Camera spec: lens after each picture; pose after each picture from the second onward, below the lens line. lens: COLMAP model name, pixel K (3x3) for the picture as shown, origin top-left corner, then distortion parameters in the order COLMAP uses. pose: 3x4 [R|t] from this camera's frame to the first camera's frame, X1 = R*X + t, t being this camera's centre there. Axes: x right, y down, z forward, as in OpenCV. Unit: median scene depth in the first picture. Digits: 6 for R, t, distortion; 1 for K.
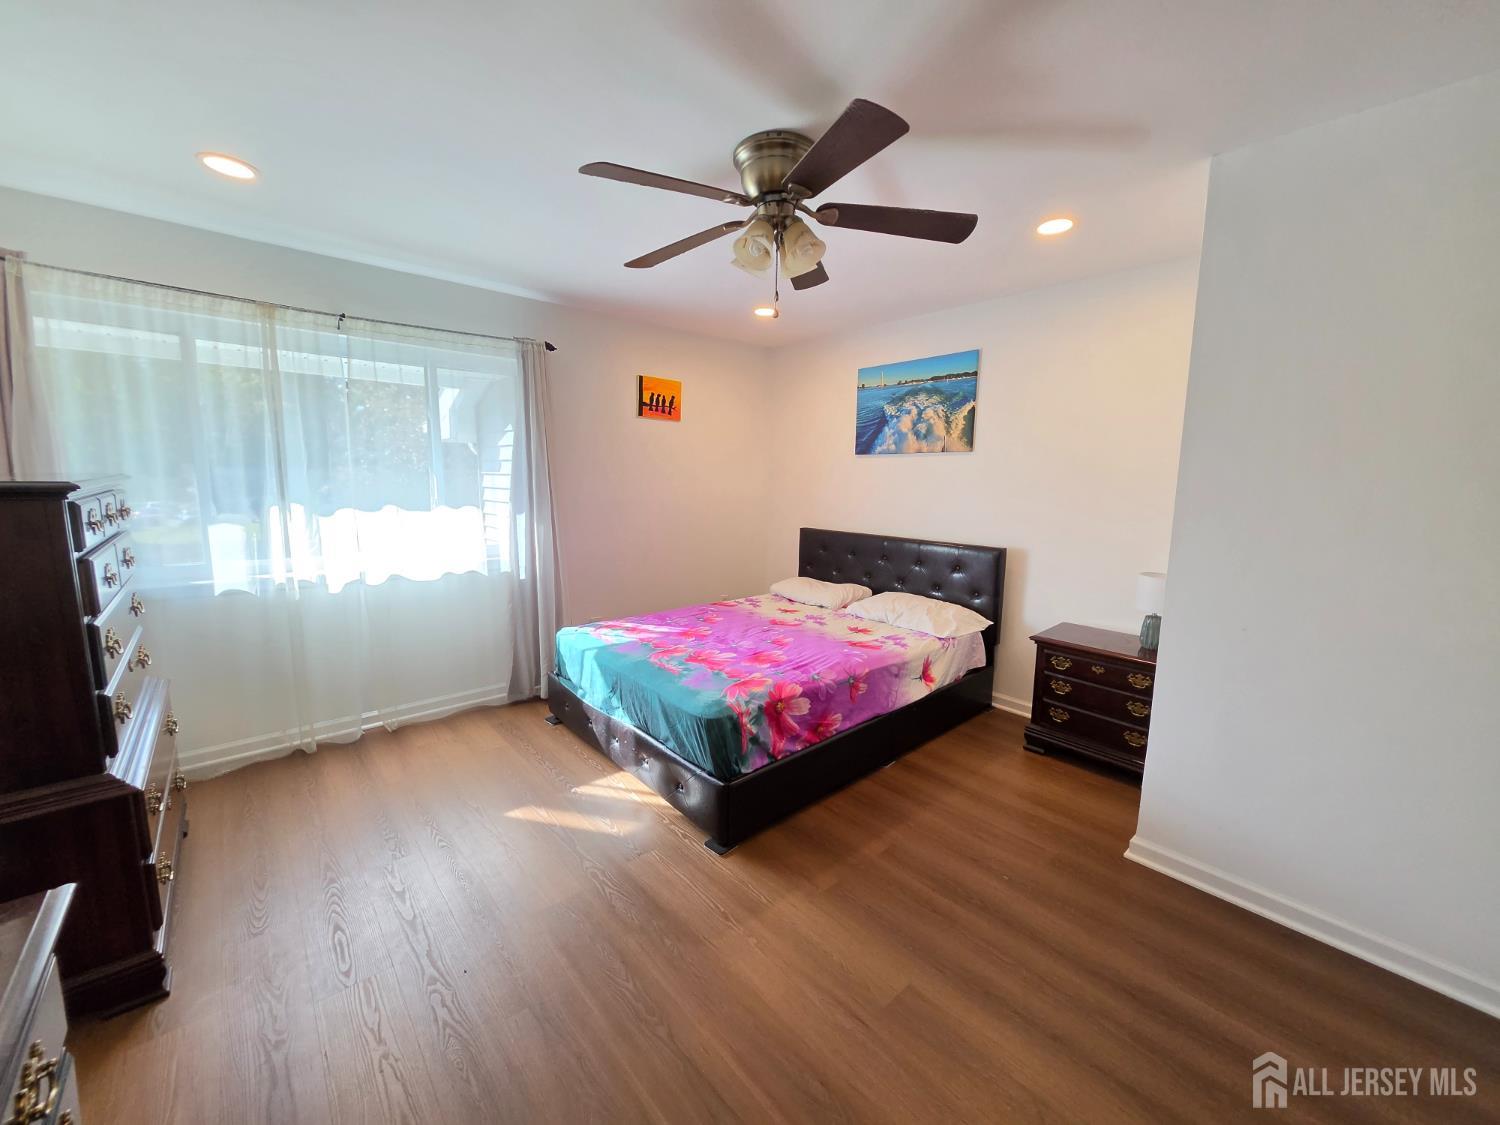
lens RADIAL K [[587.6, 0, 760.3], [0, 587.6, 562.1], [0, 0, 1]] dist [0.001085, -0.000108]
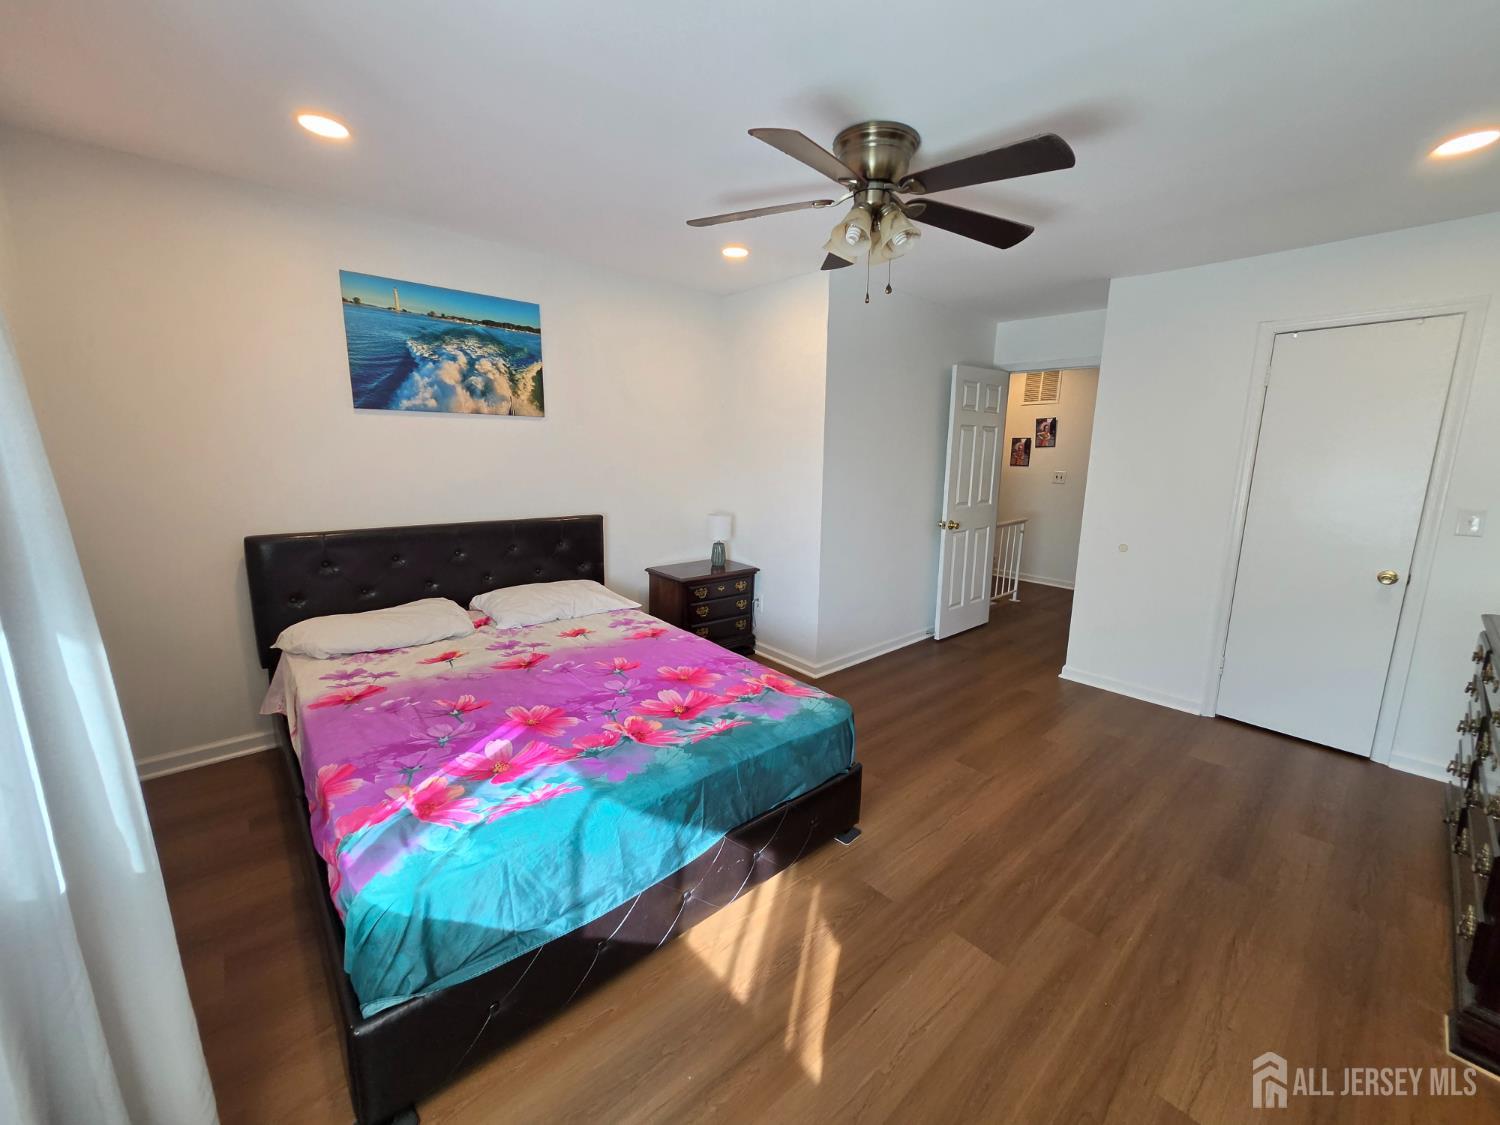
lens RADIAL K [[587.2, 0, 756.0], [0, 587.2, 561.0], [0, 0, 1]] dist [0.001172, 0.000293]
pose [[0.003113, -0.199466, 0.979900, -0.589504], [0.126062, 0.972165, 0.197492, -0.108493], [-0.992017, 0.122914, 0.028171, 0.670813]]
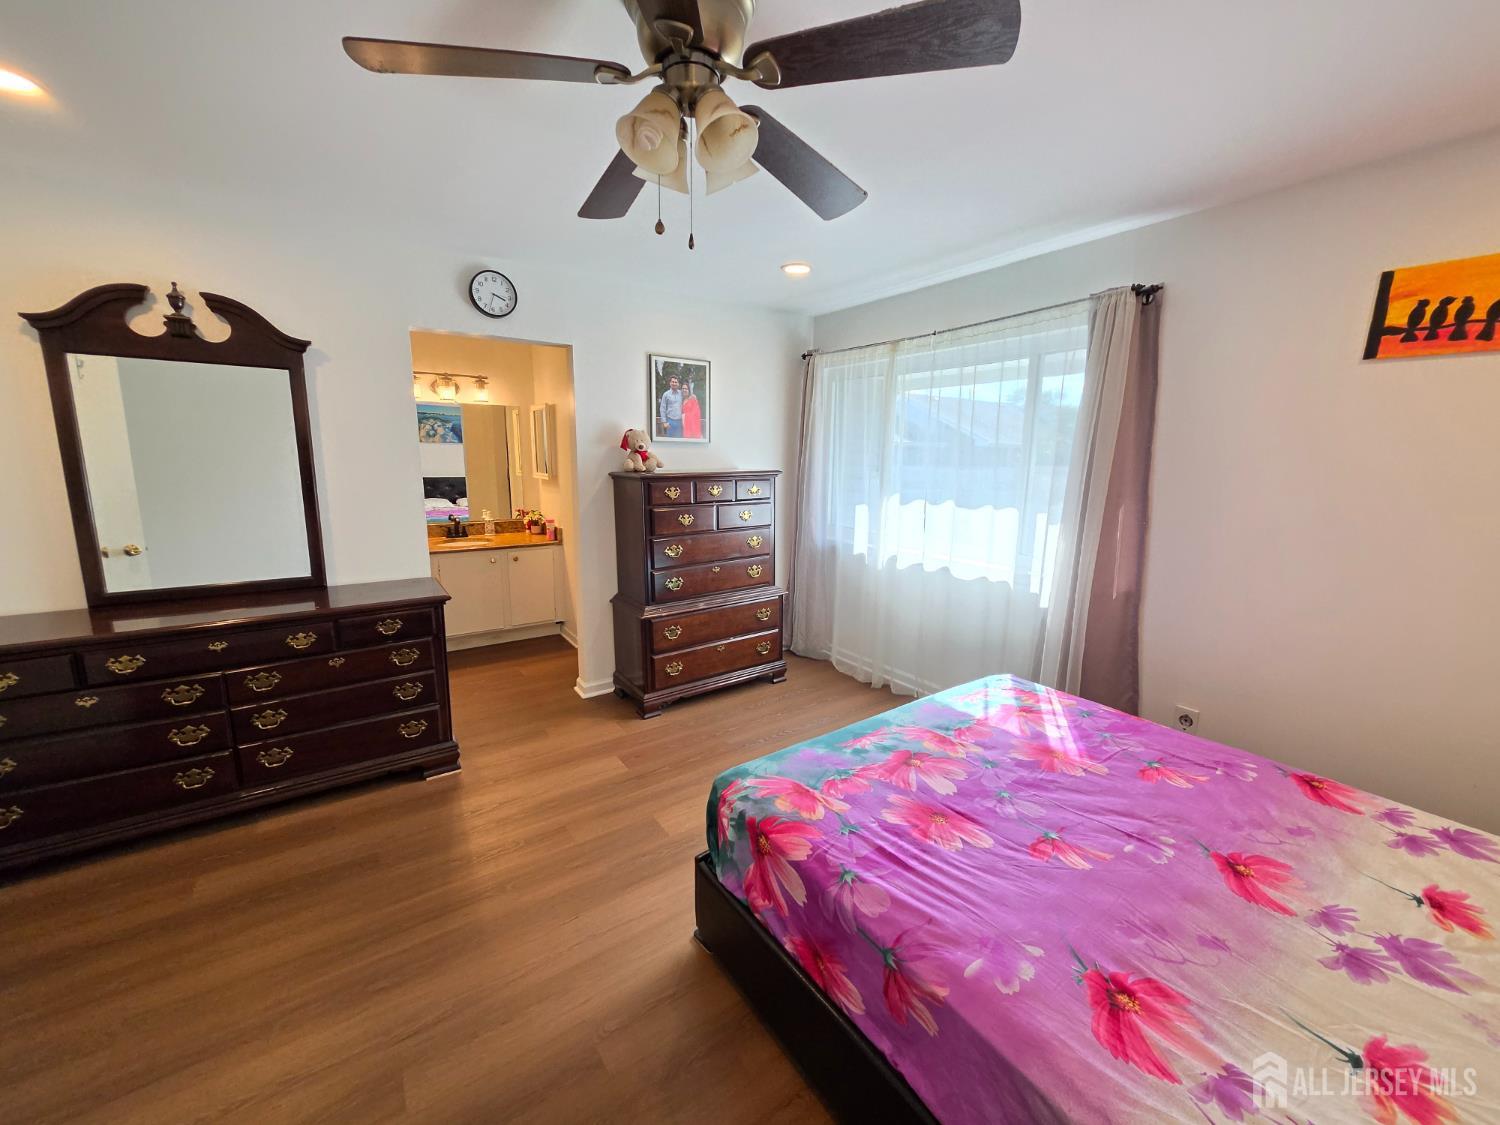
lens RADIAL K [[590.1, 0, 757.5], [0, 590.1, 561.5], [0, 0, 1]] dist [0.001843, -0.000150]
pose [[-0.119744, 0.158954, -0.979997, 0.404972], [-0.153556, 0.972256, 0.176461, -0.108523], [0.980858, 0.171615, -0.092014, 0.659275]]
